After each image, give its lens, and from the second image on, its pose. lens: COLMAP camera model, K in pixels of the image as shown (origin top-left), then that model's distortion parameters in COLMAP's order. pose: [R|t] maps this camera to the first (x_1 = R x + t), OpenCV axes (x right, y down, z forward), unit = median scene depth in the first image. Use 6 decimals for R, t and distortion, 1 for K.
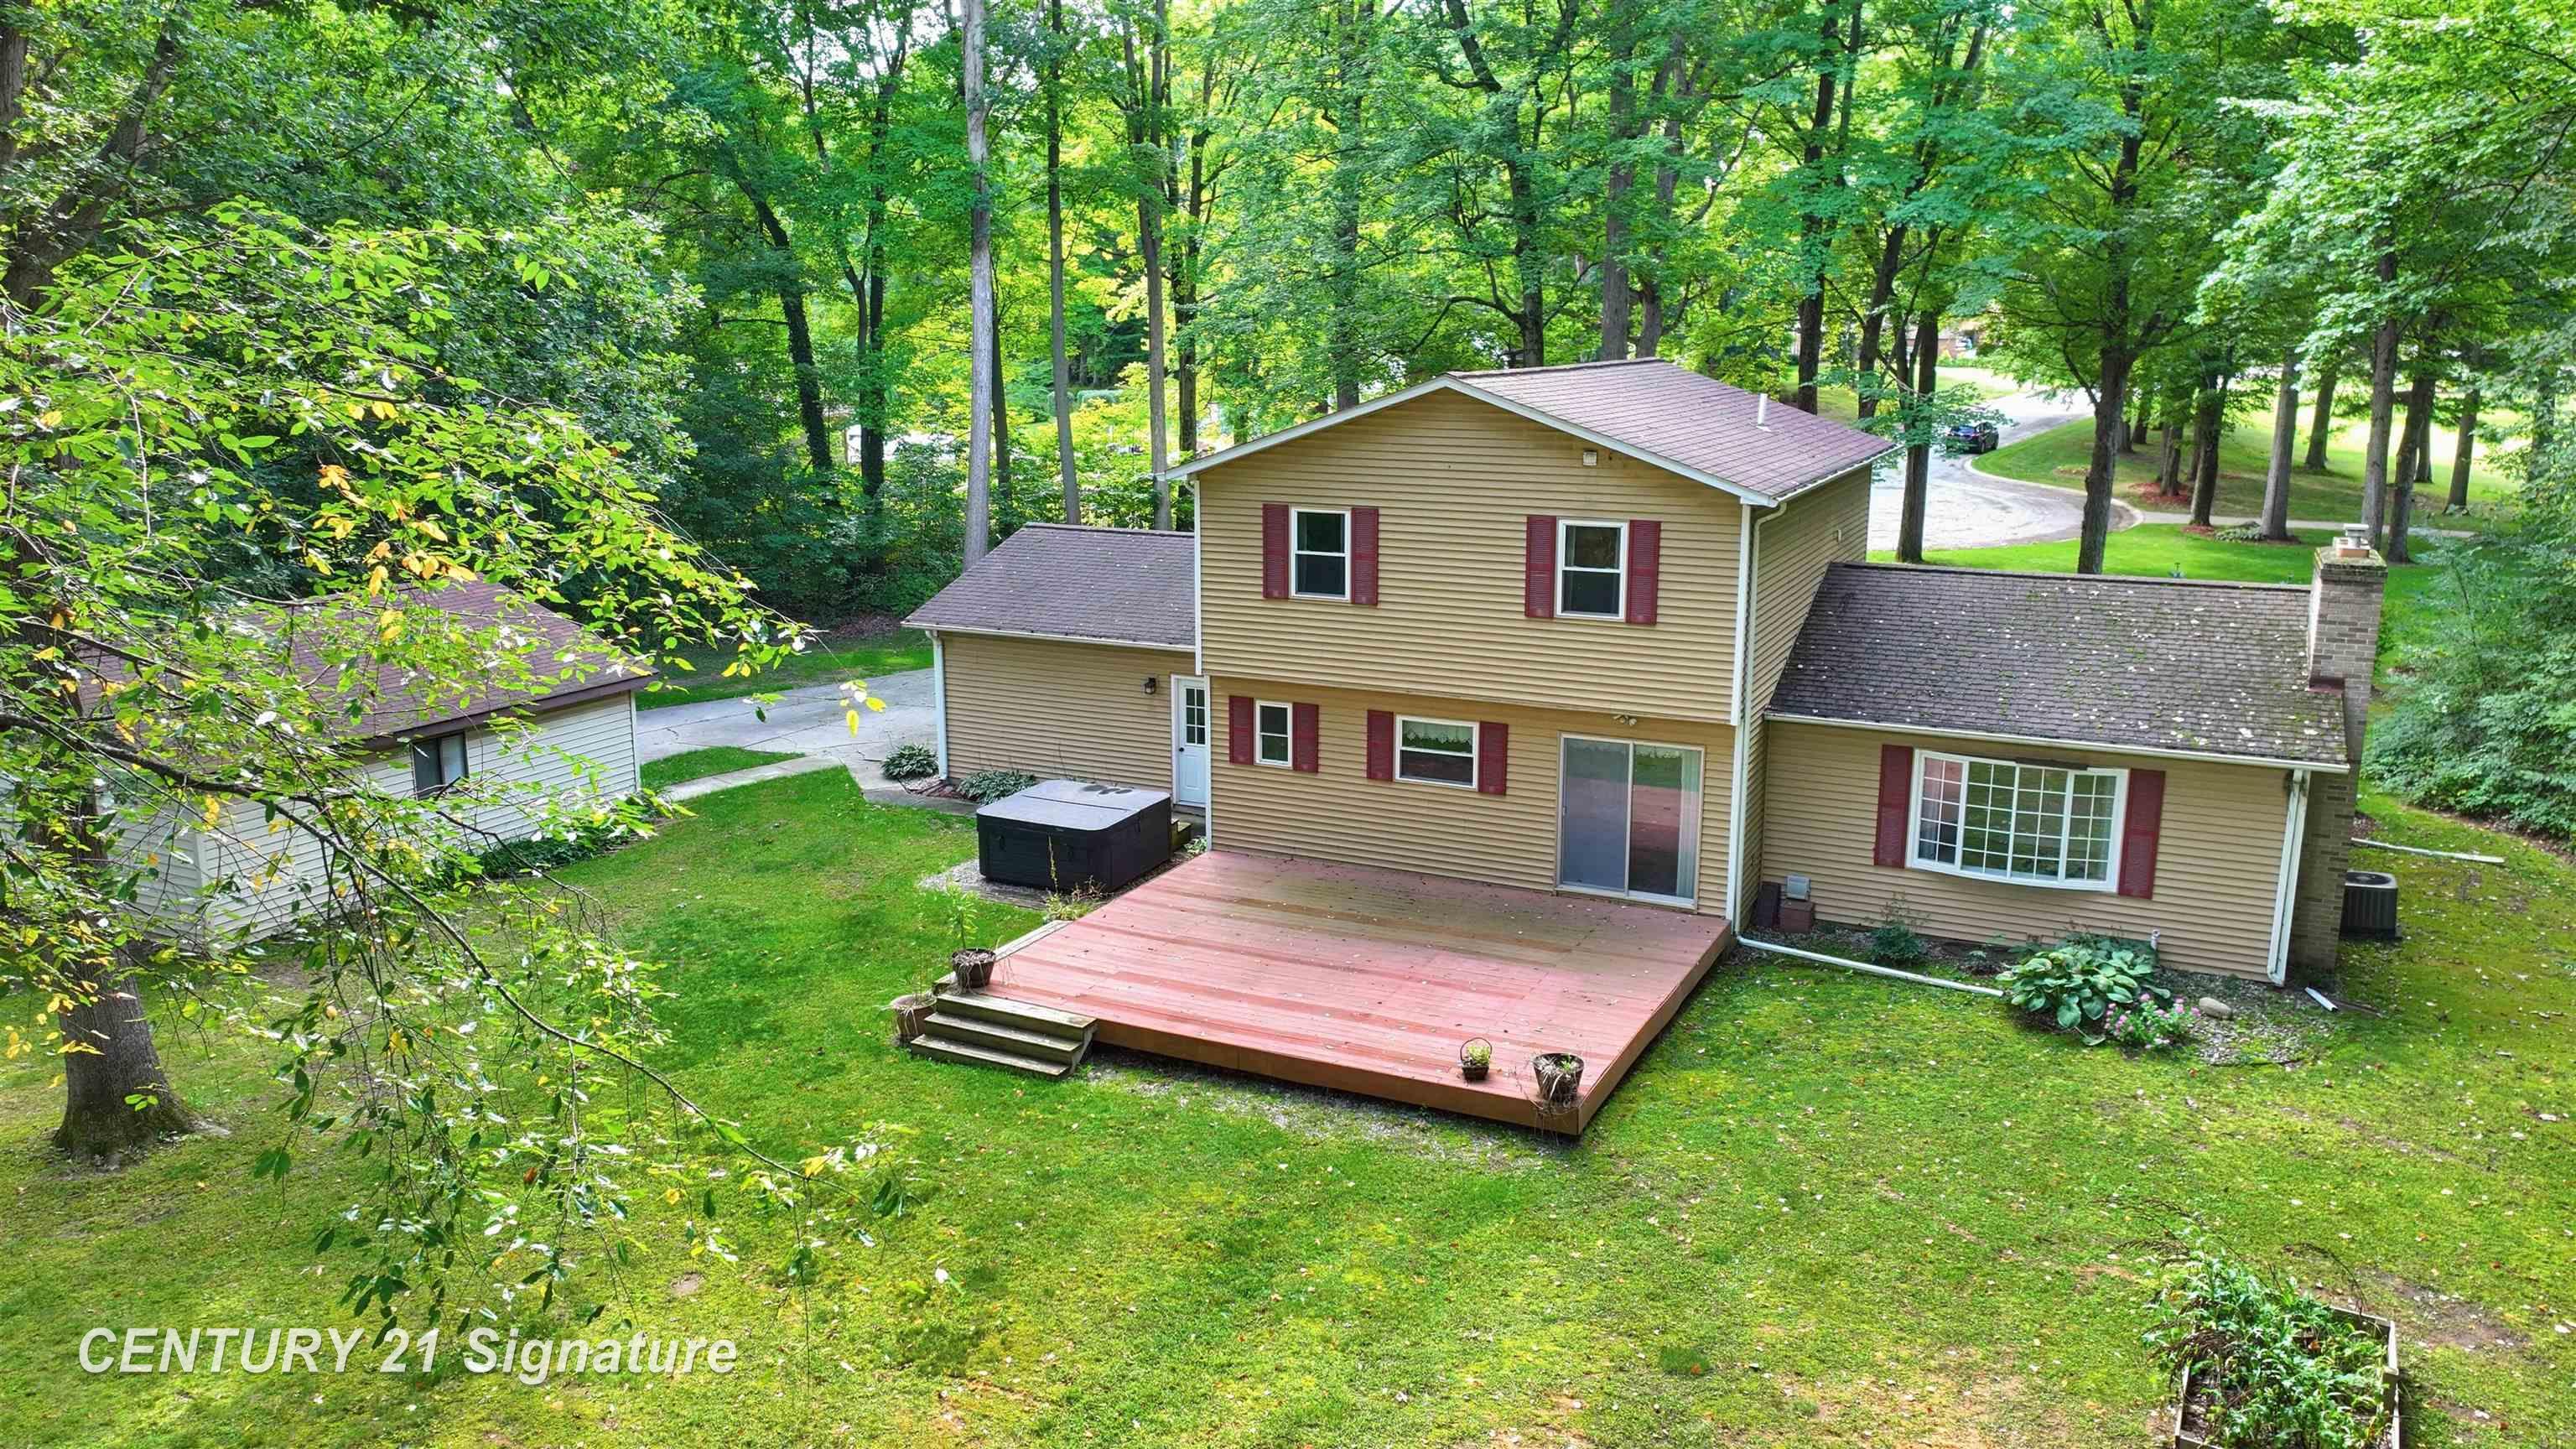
lens RADIAL K [[1812.3, 0, 1279.8], [0, 1812.3, 719.4], [0, 0, 1]] dist [0.000066, 0.010707]
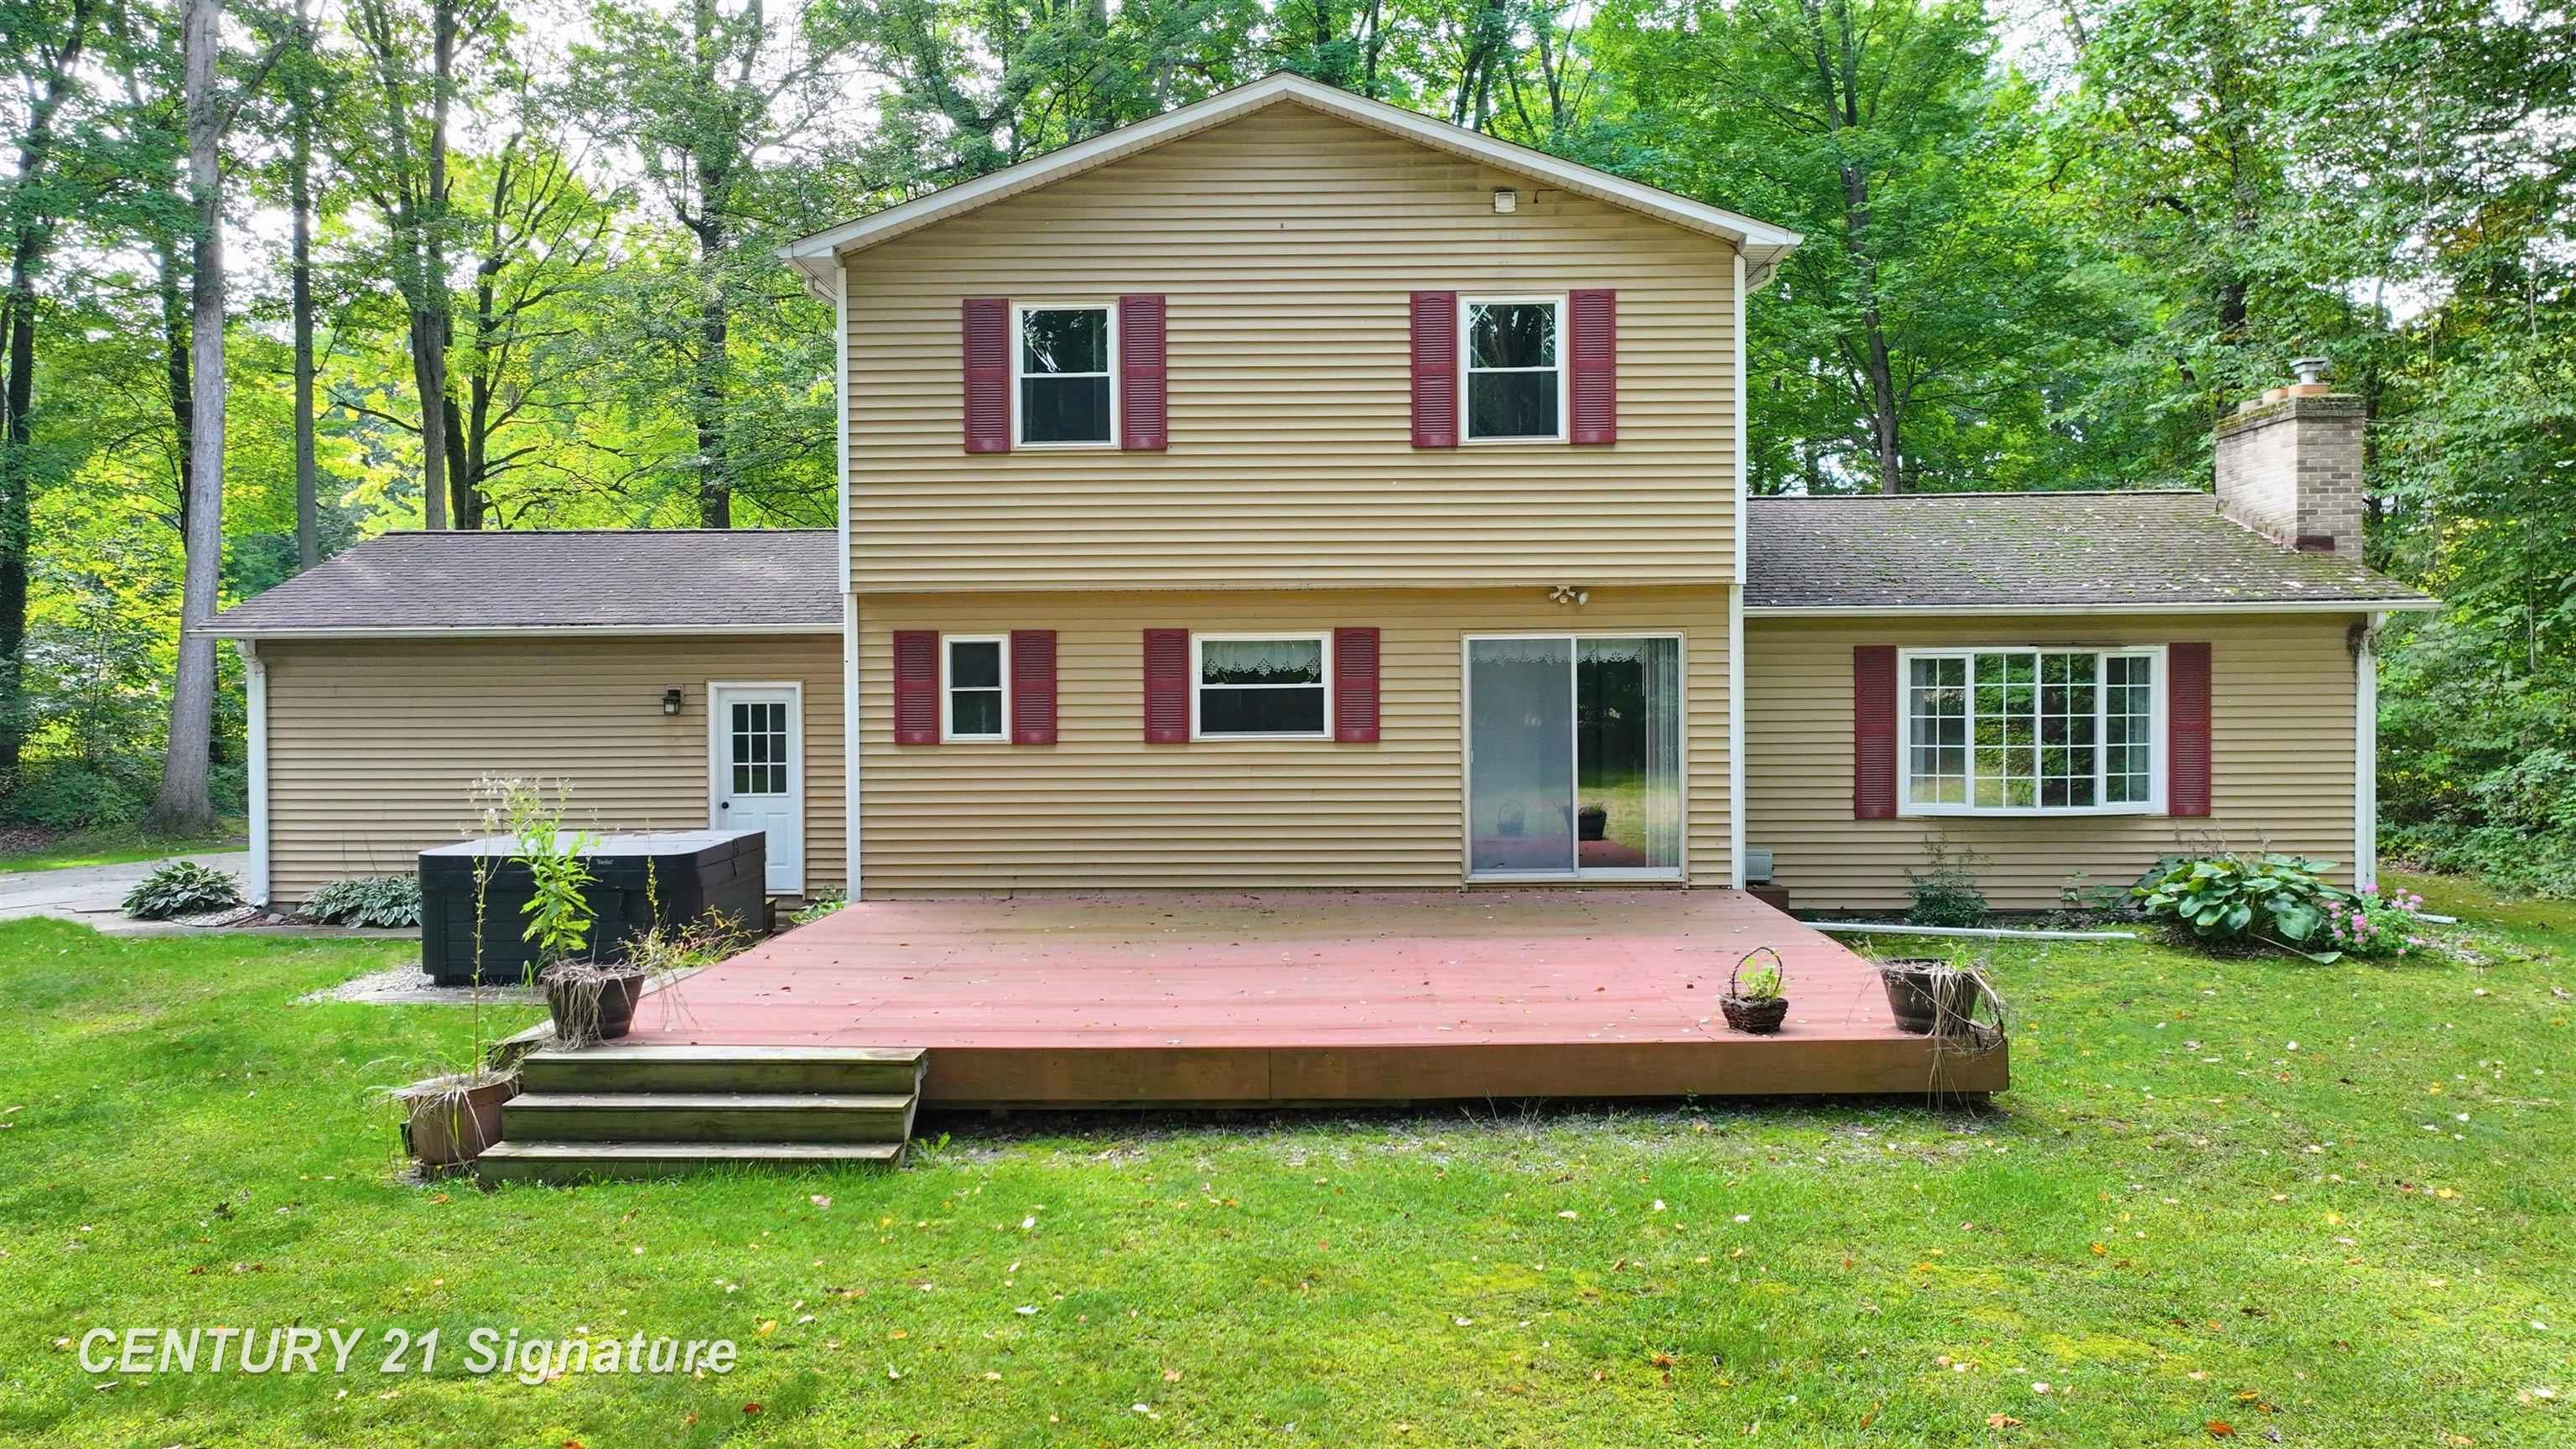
lens RADIAL K [[1812.3, 0, 1289.4], [0, 1812.3, 719.2], [0, 0, 1]] dist [0.000066, 0.010707]
pose [[0.904373, -0.013937, 0.426516, -0.183749], [0.098590, 0.979252, -0.177049, 0.149433], [-0.415199, 0.202169, 0.886982, 0.457677]]
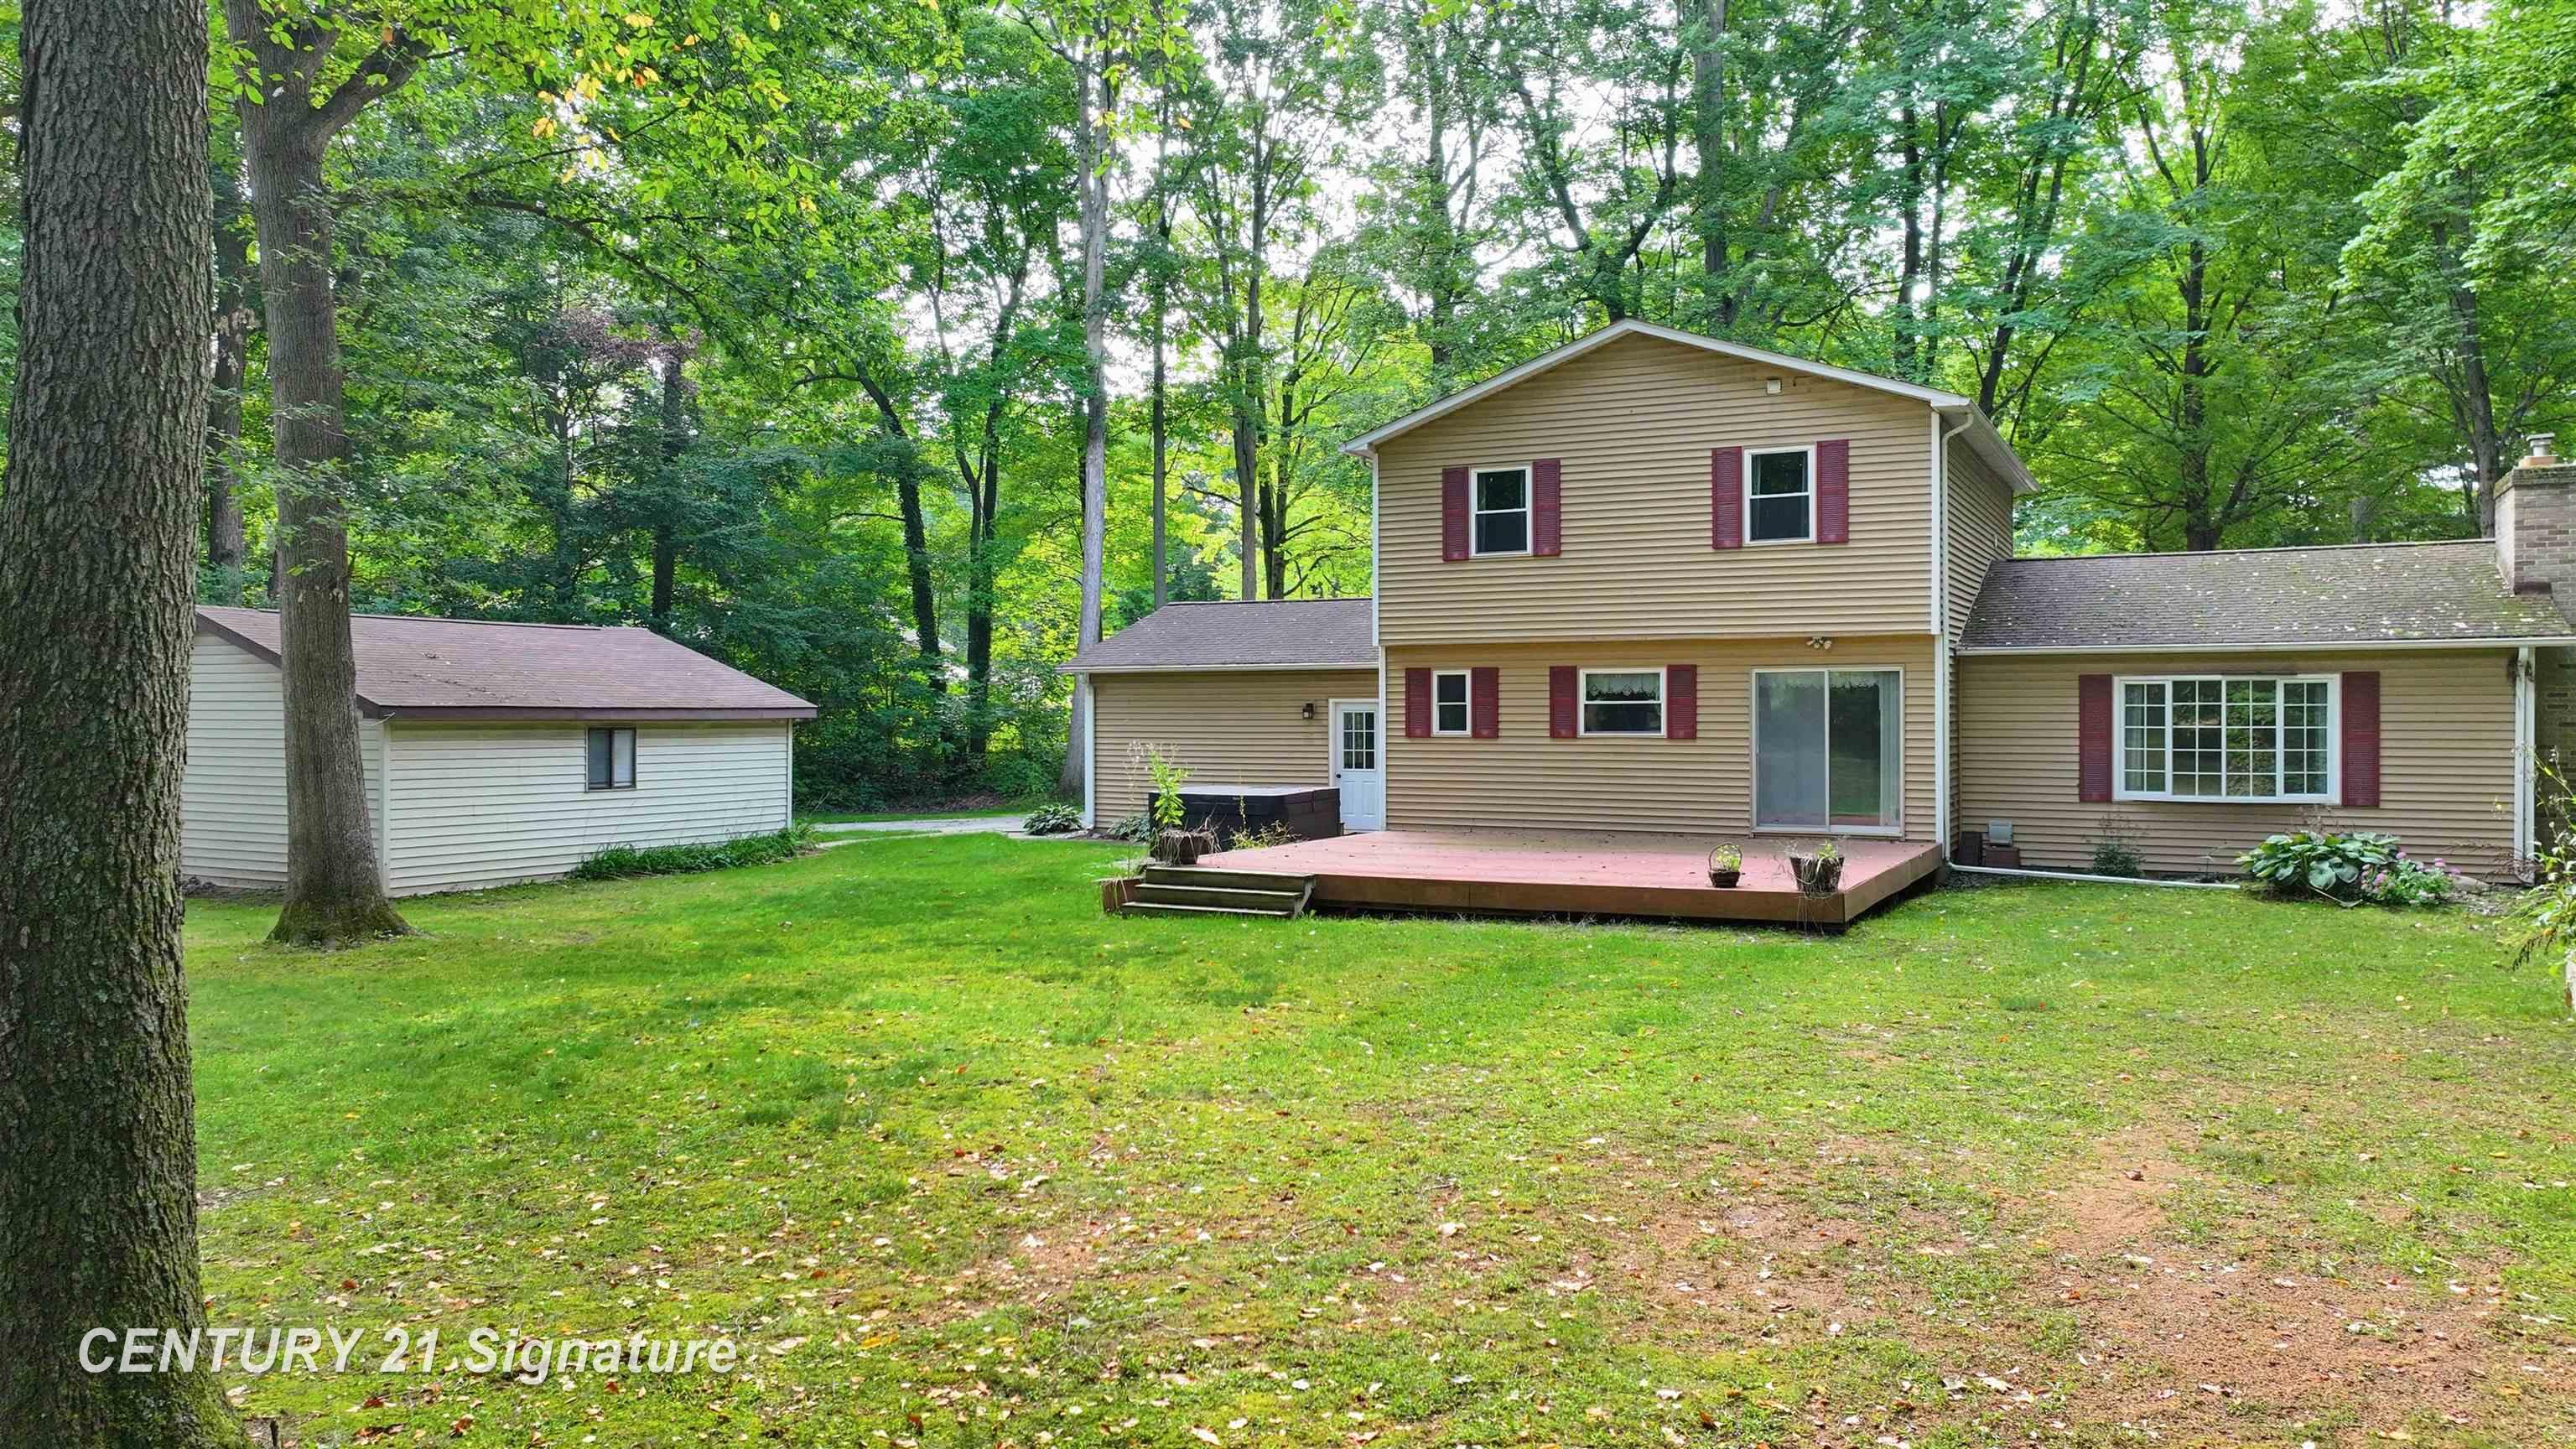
lens RADIAL K [[1812.3, 0, 1278.2], [0, 1812.3, 726.3], [0, 0, 1]] dist [0.000066, 0.010707]
pose [[0.999854, -0.001958, -0.016996, -0.089802], [-0.001564, 0.978812, -0.204755, 0.246544], [0.017037, 0.204751, 0.978666, 0.026190]]
